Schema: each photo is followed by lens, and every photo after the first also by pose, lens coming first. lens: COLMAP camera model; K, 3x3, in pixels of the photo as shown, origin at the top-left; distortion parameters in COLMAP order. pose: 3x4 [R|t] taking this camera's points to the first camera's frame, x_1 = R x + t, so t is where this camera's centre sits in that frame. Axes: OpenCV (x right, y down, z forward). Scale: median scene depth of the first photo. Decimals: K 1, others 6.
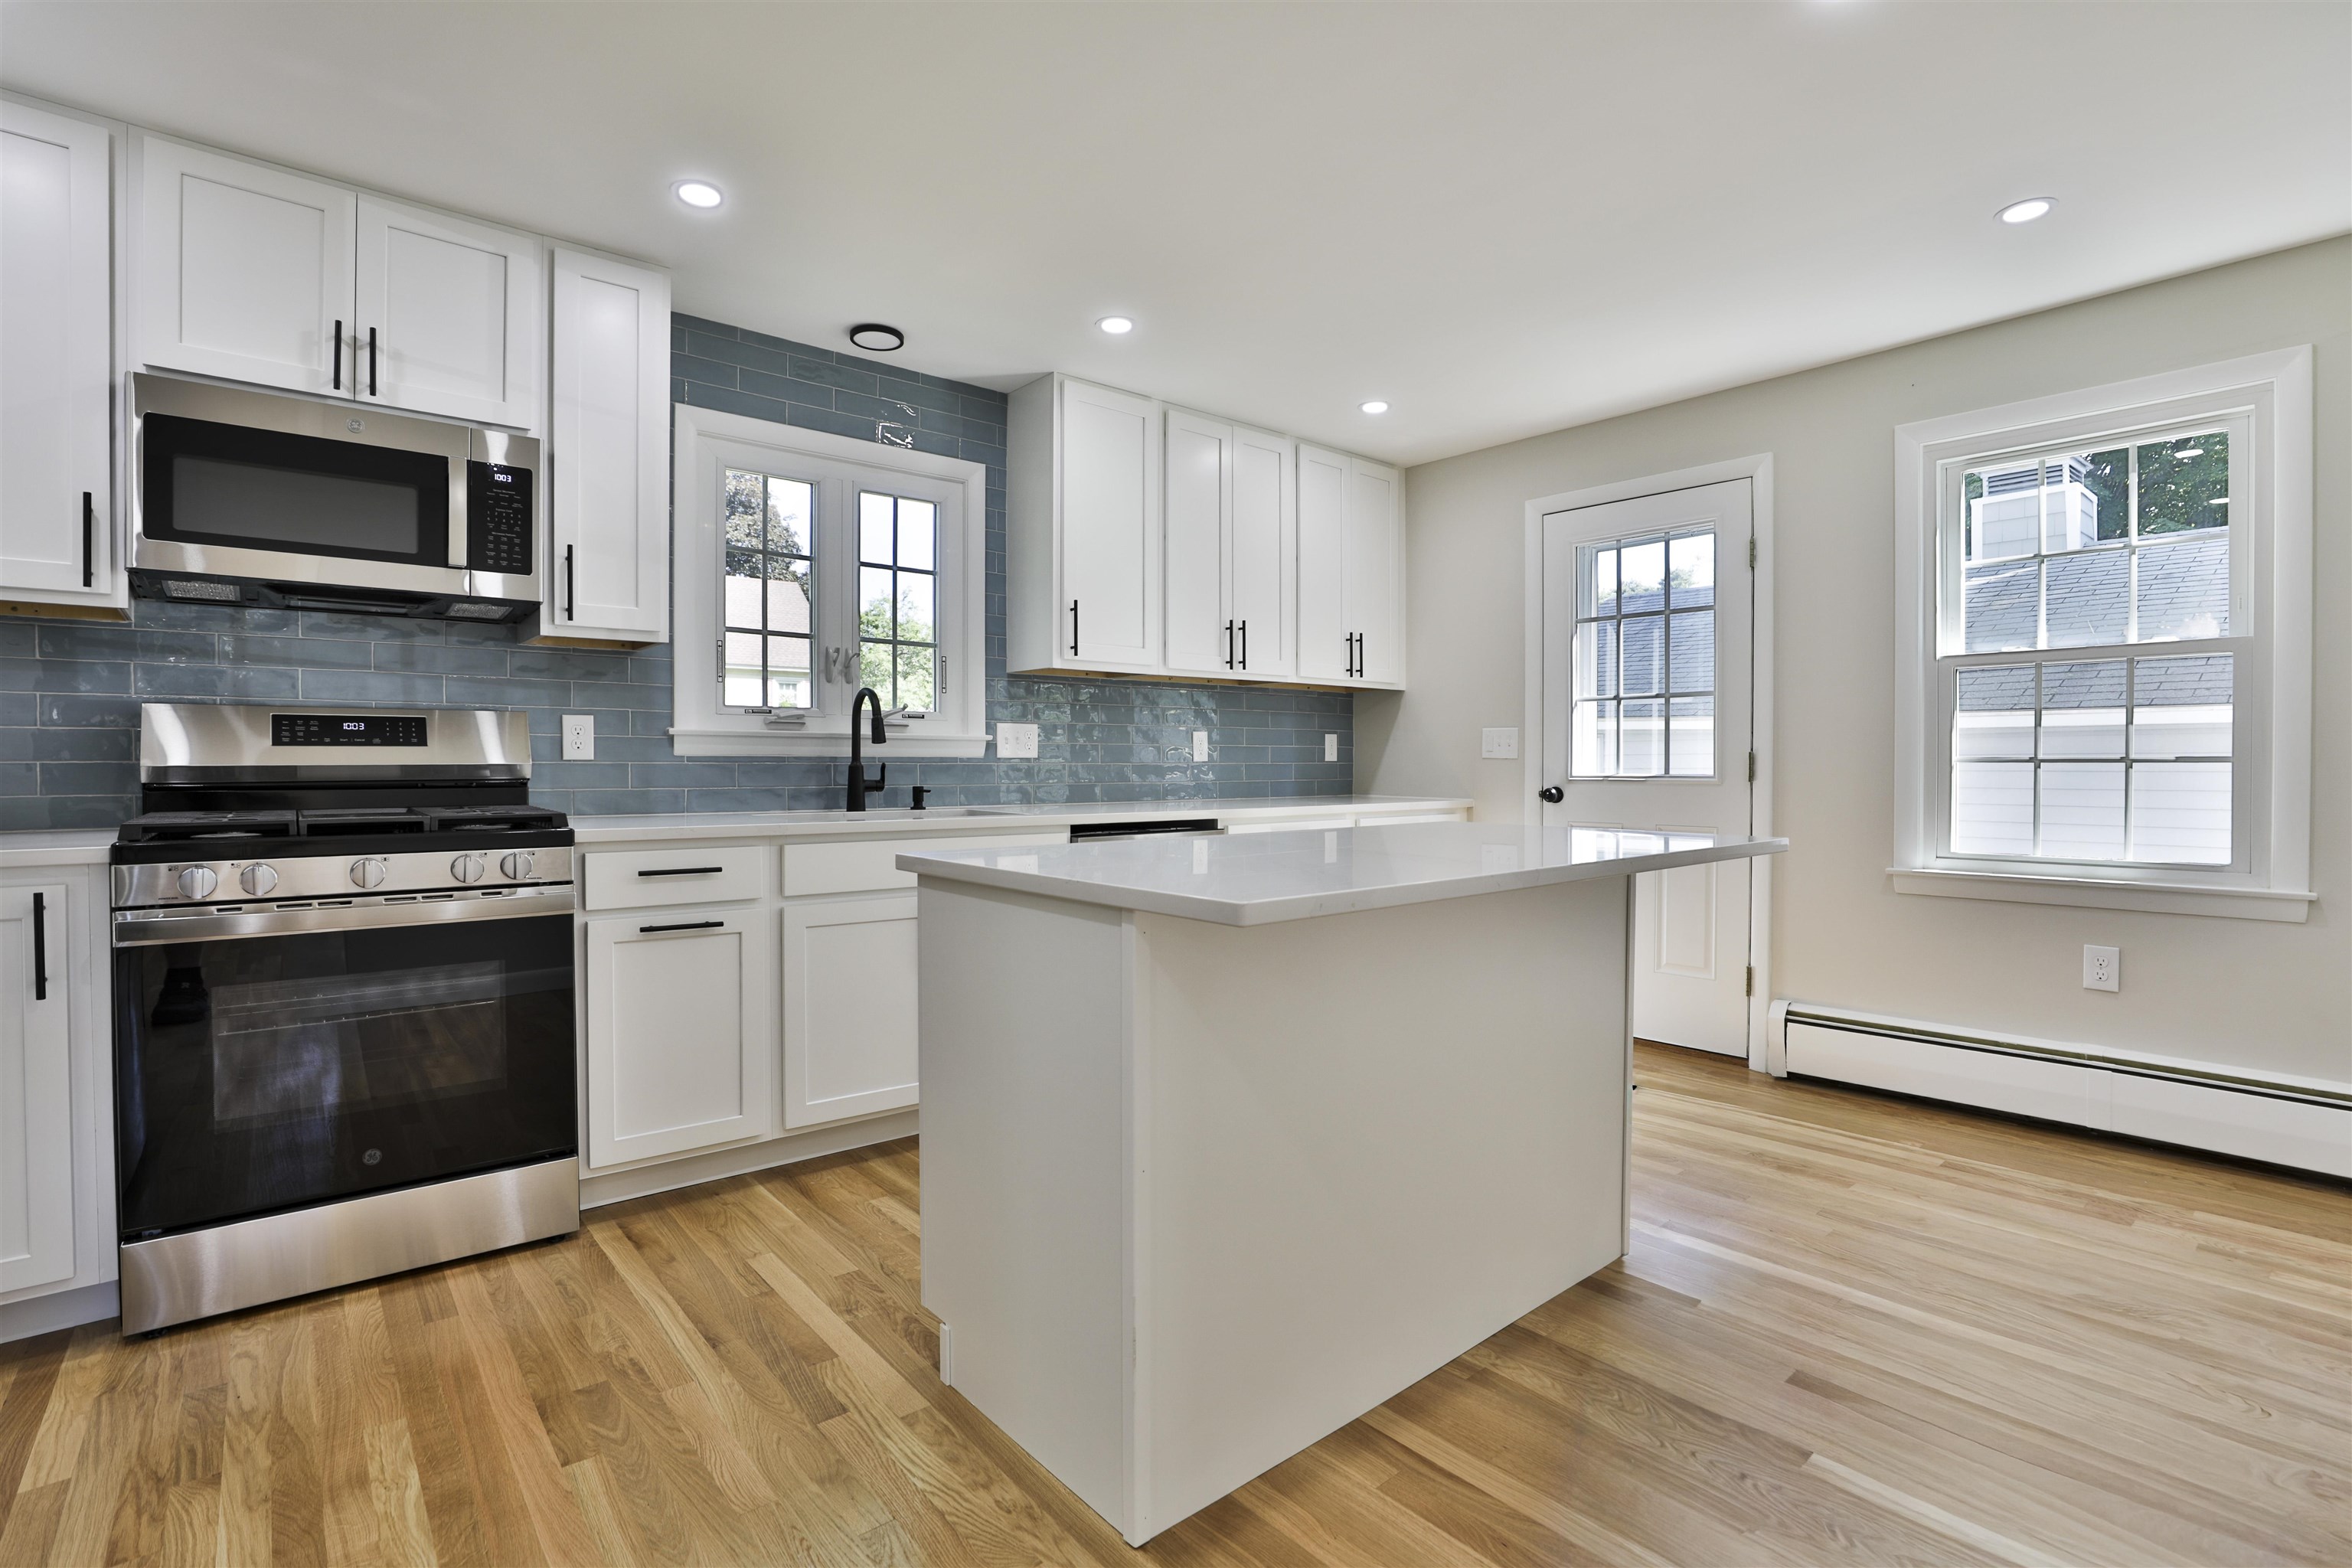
lens RADIAL K [[1109.7, 0, 1179.4], [0, 1109.7, 764.2], [0, 0, 1]] dist [-0.024740, 0.000584]
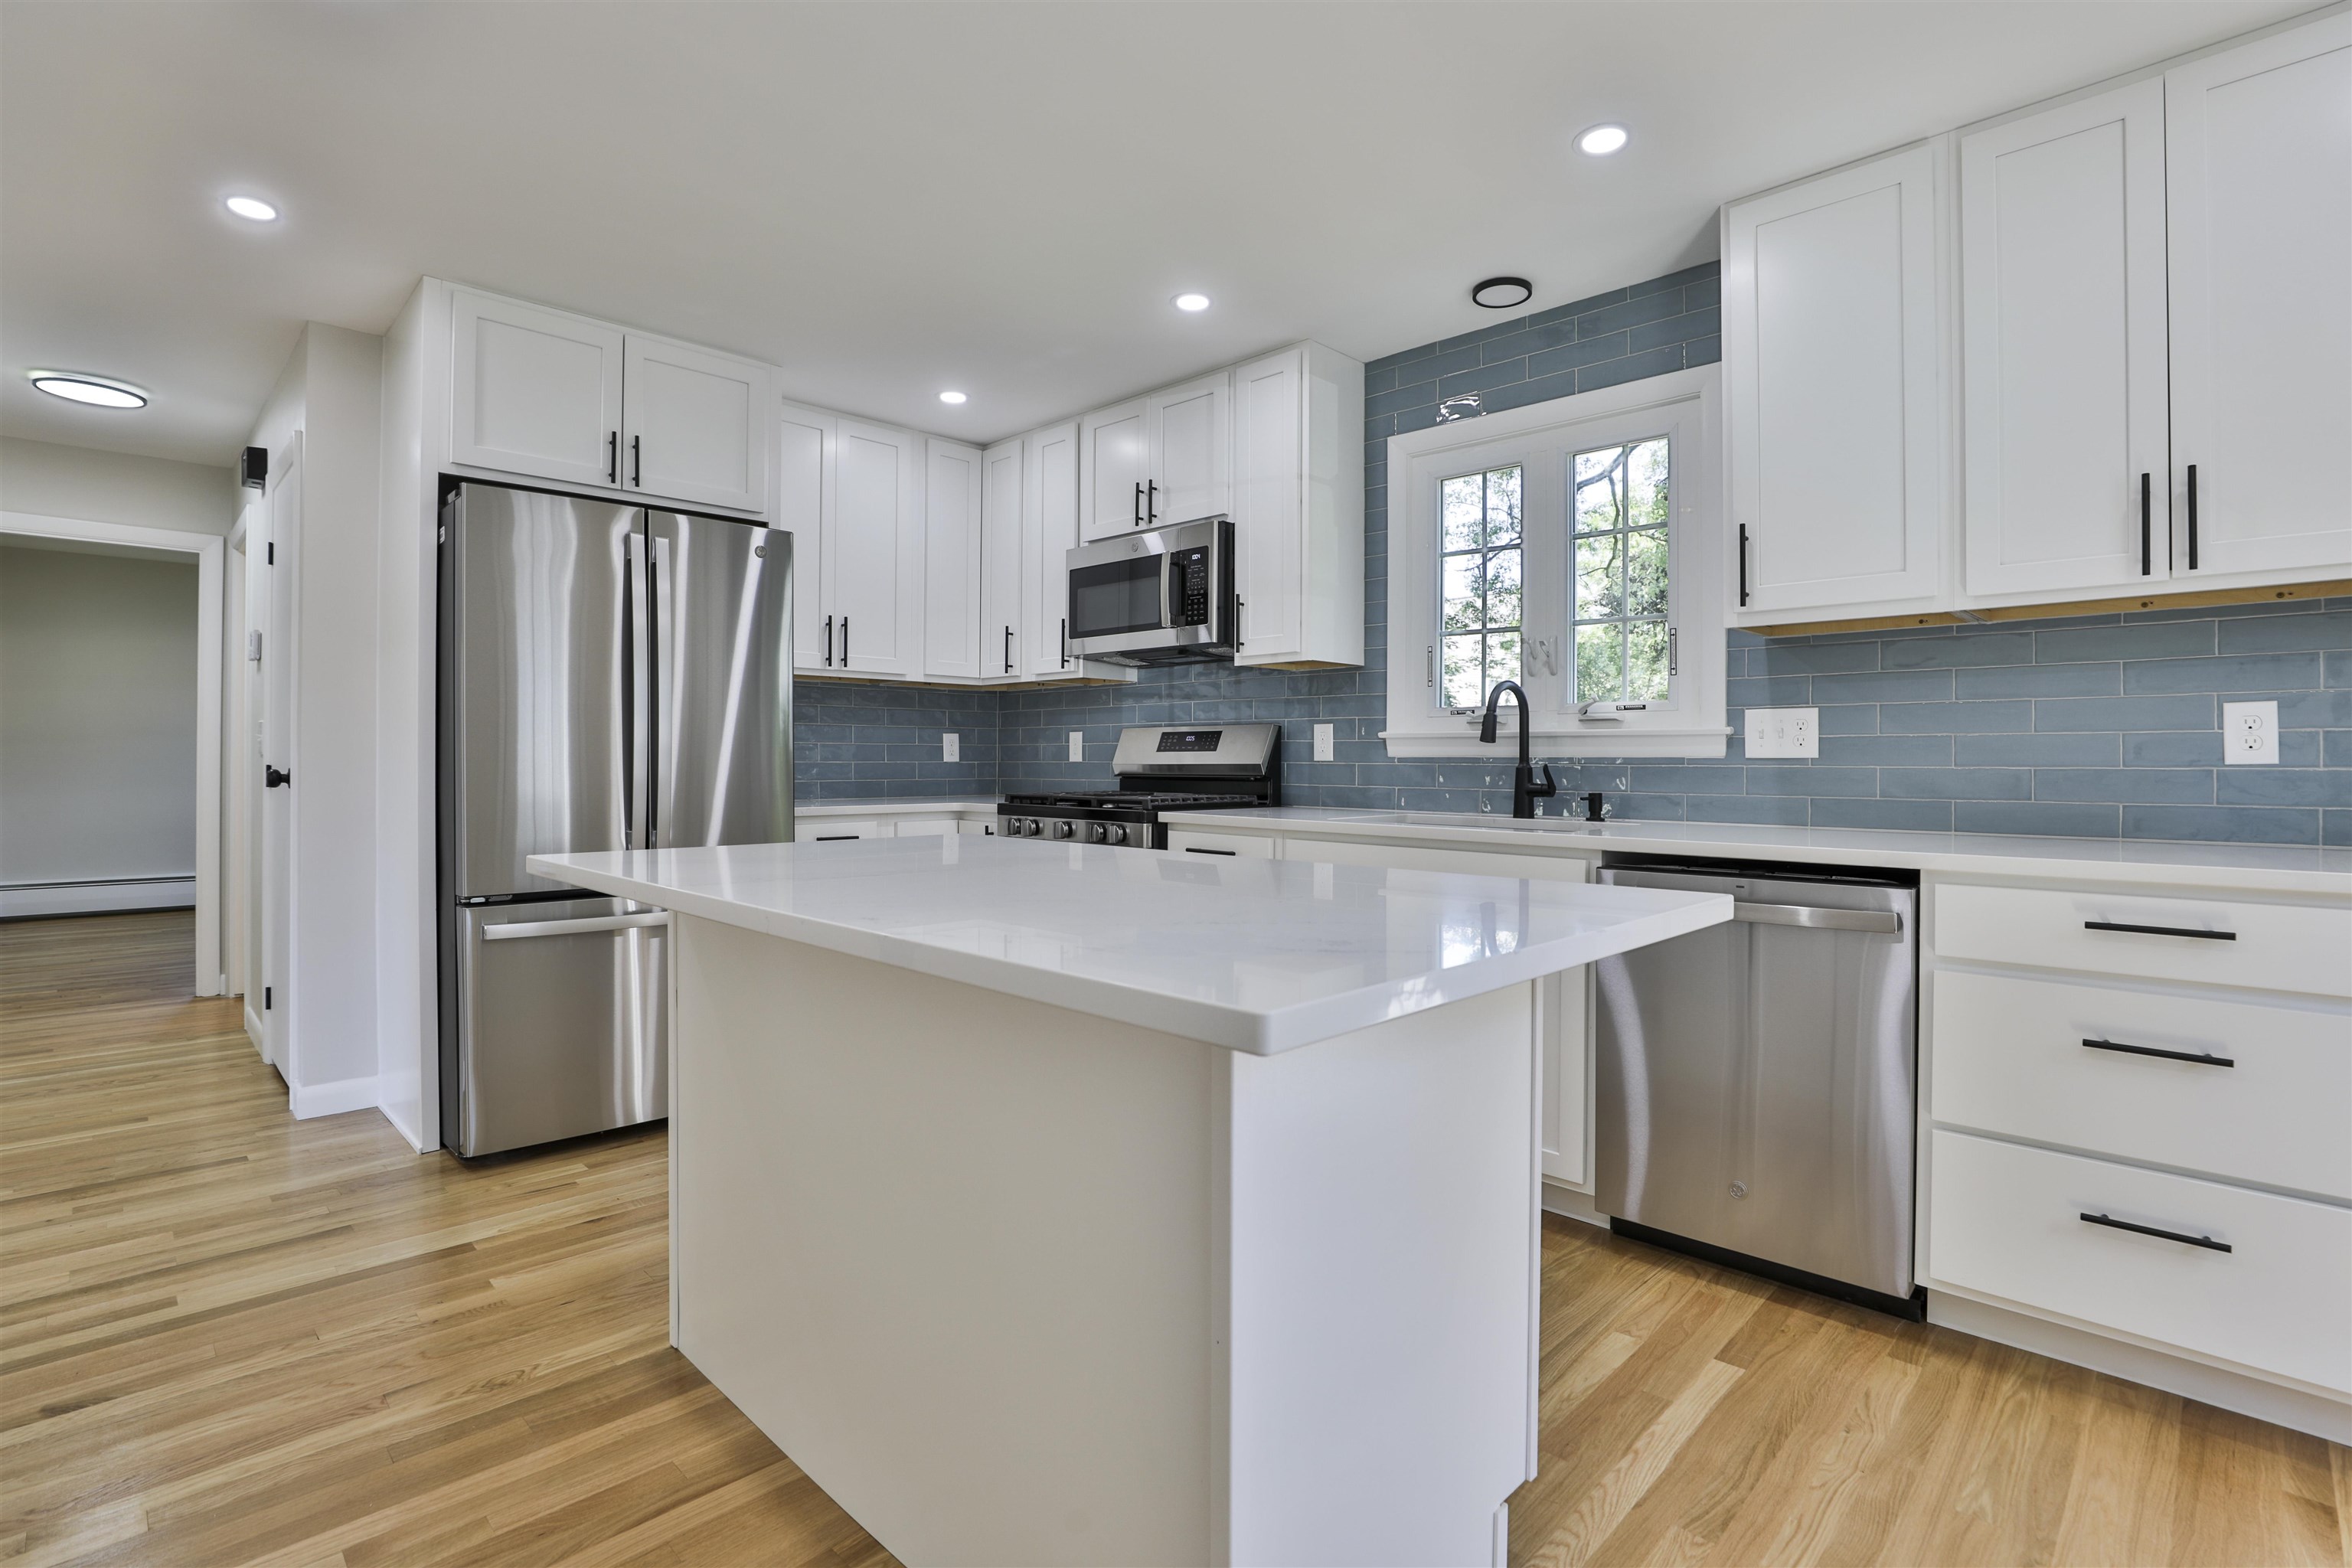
lens RADIAL K [[1109.7, 0, 1179.4], [0, 1109.7, 764.2], [0, 0, 1]] dist [-0.024740, 0.000584]
pose [[0.091796, 0.001285, -0.995777, 0.586134], [-0.005386, 0.999985, 0.000794, -0.000544], [0.995763, 0.005290, 0.091801, 0.646854]]
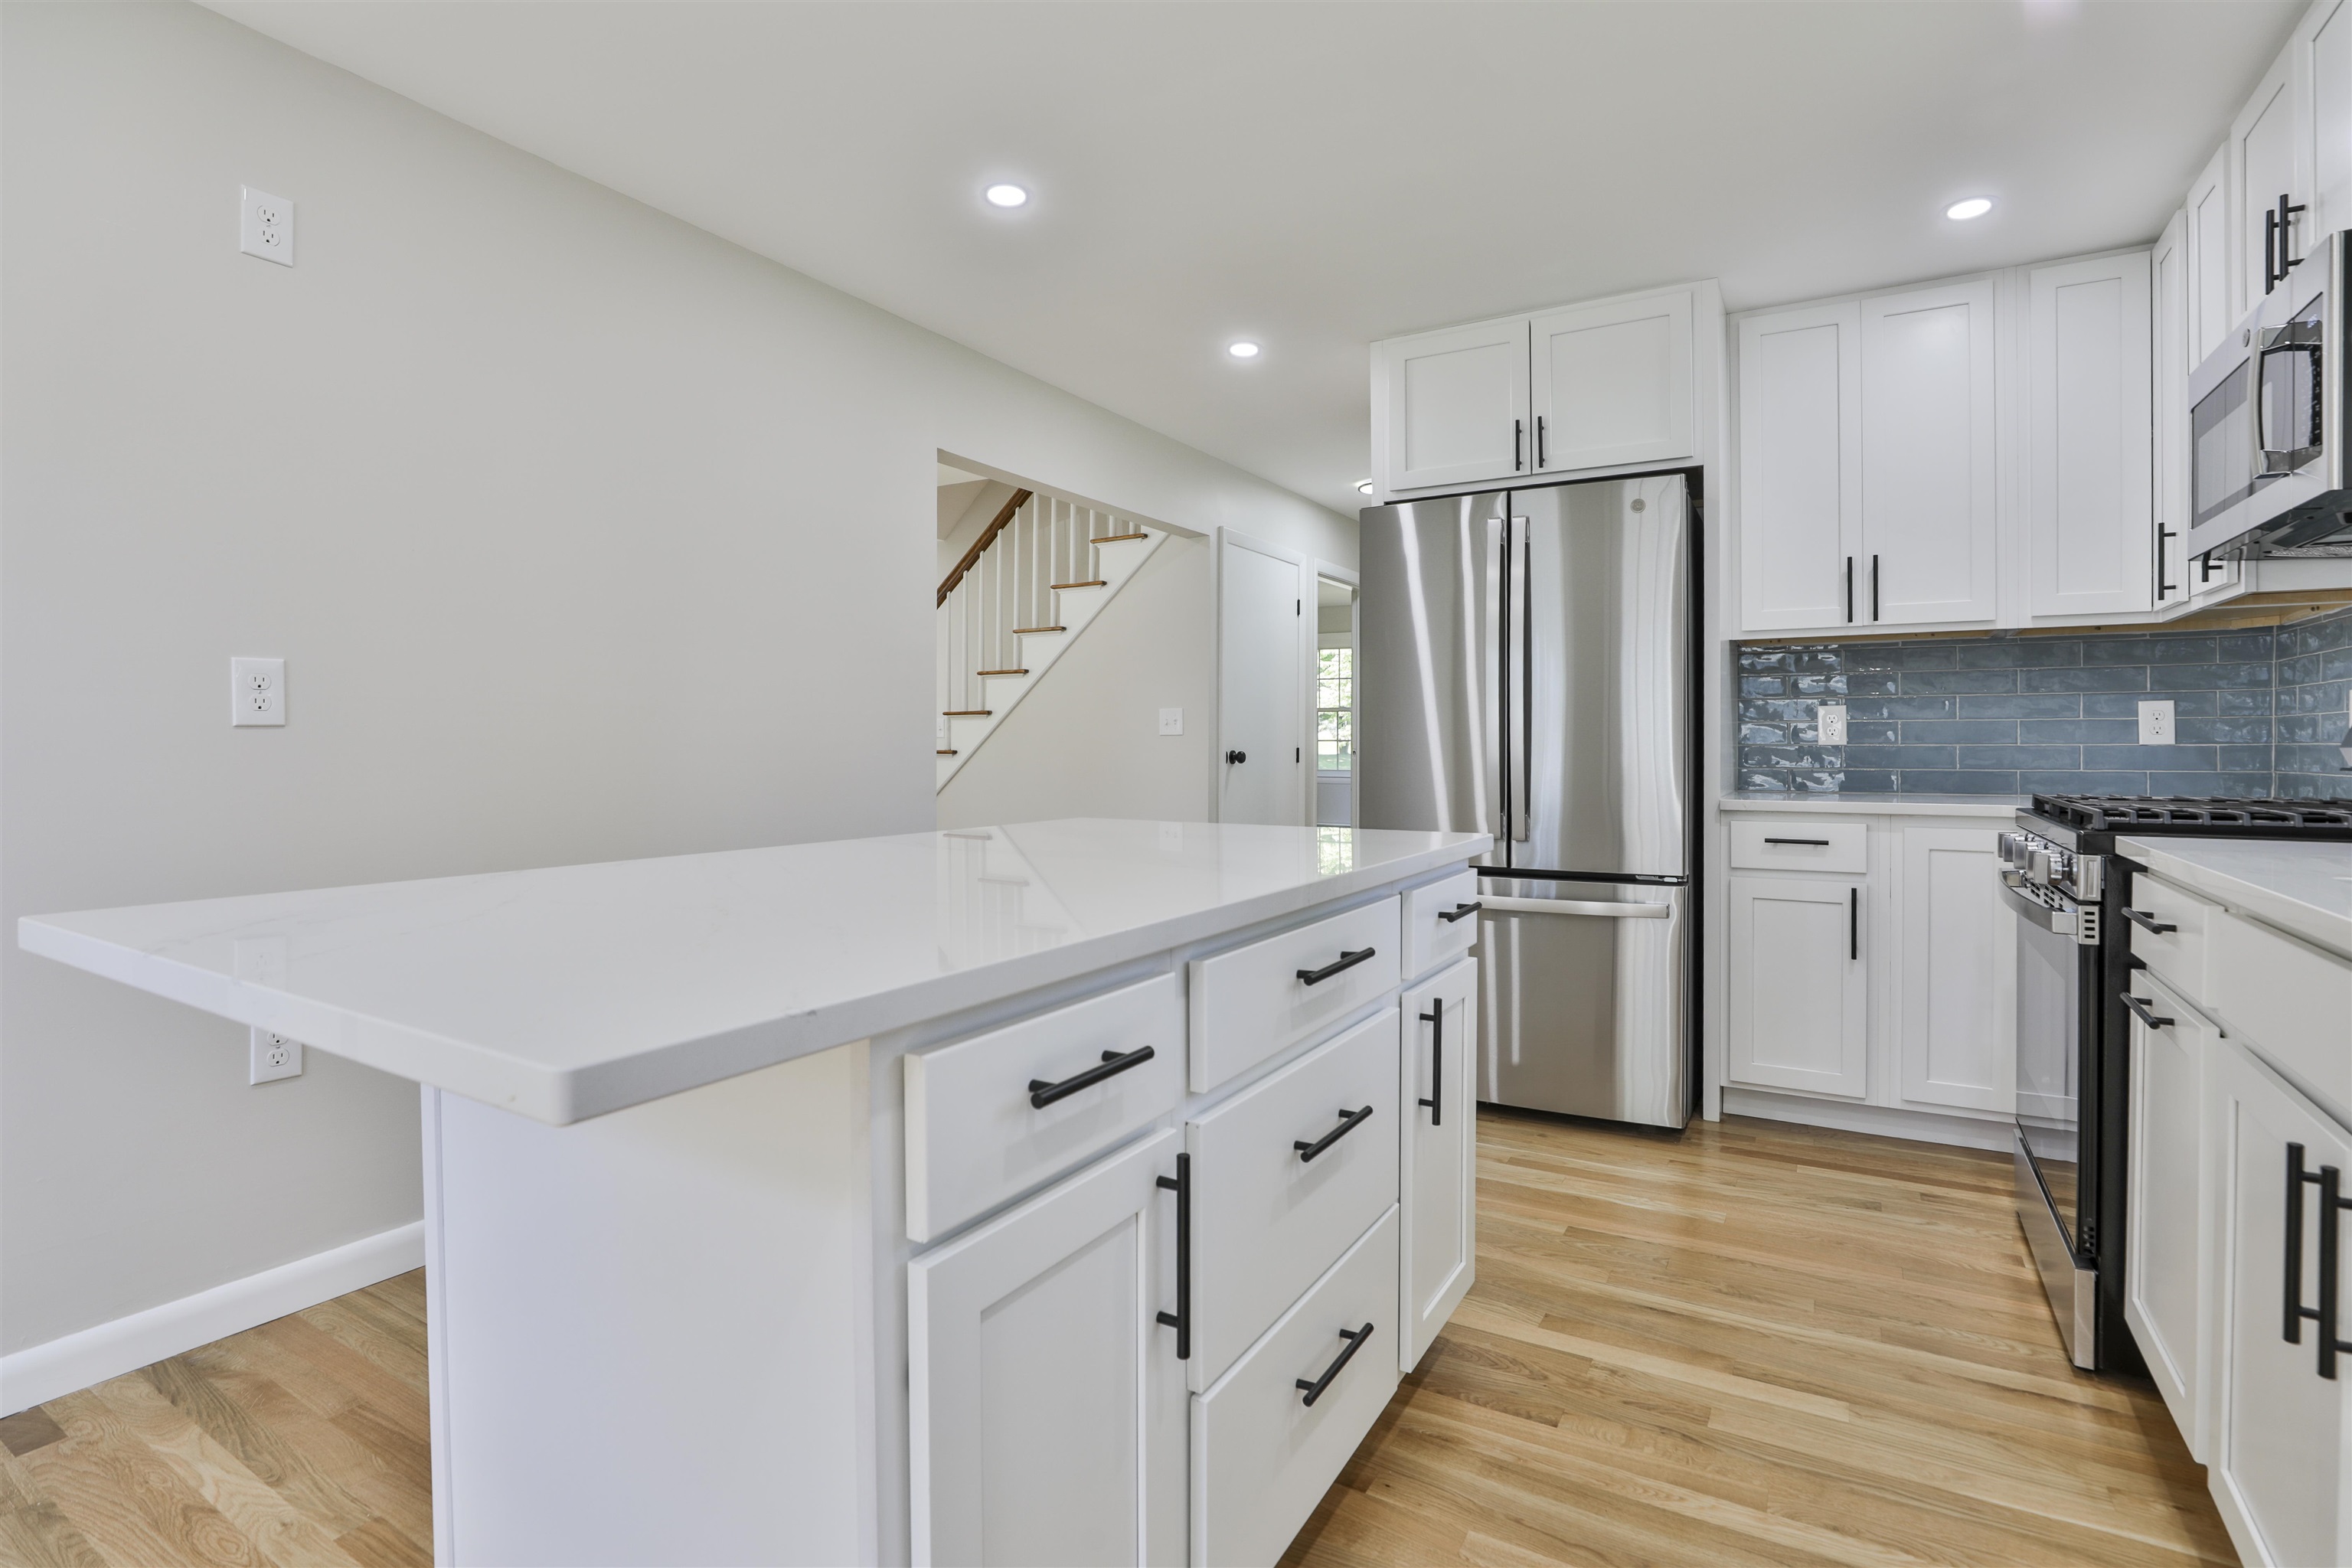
lens RADIAL K [[1098.8, 0, 1181.2], [0, 1098.8, 753.7], [0, 0, 1]] dist [-0.029530, 0.000494]
pose [[-0.943363, 0.001211, -0.331759, 0.194530], [-0.002370, 0.999943, 0.010389, -0.000904], [0.331753, 0.010587, -0.943307, 1.053951]]
